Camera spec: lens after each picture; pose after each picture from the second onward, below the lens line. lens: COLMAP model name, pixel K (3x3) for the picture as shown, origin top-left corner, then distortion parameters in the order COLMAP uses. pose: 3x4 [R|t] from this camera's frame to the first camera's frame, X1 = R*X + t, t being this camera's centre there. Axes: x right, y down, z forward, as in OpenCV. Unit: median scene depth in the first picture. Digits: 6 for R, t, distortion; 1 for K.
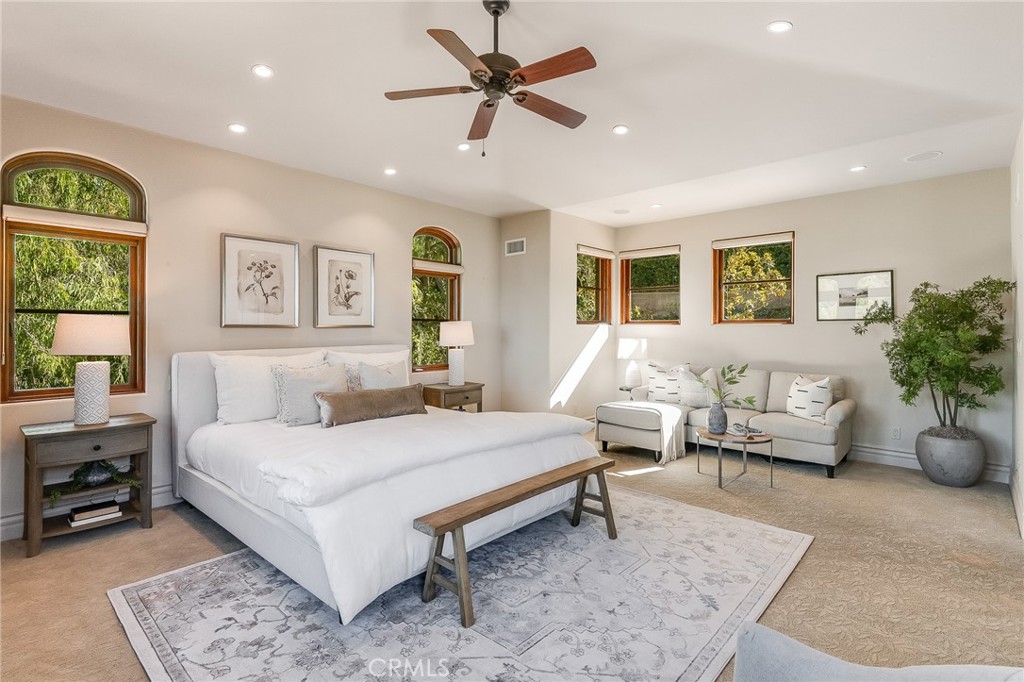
lens RADIAL K [[497.2, 0, 516.4], [0, 497.2, 332.3], [0, 0, 1]] dist [0.003395, 0.000149]
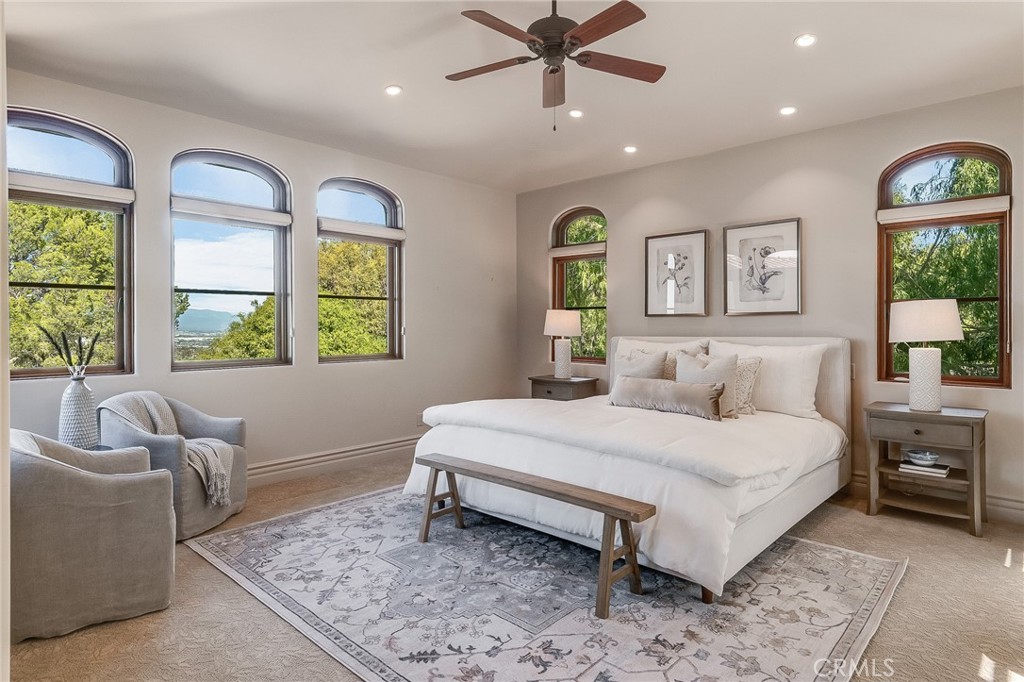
lens RADIAL K [[561.0, 0, 512.0], [0, 561.0, 341.0], [0, 0, 1]] dist [0.004122, 0.000607]
pose [[-0.012232, 0.040607, -0.999100, 0.766314], [0.007489, 0.999151, 0.040518, -0.007537], [0.999897, -0.006986, -0.012526, 0.695255]]
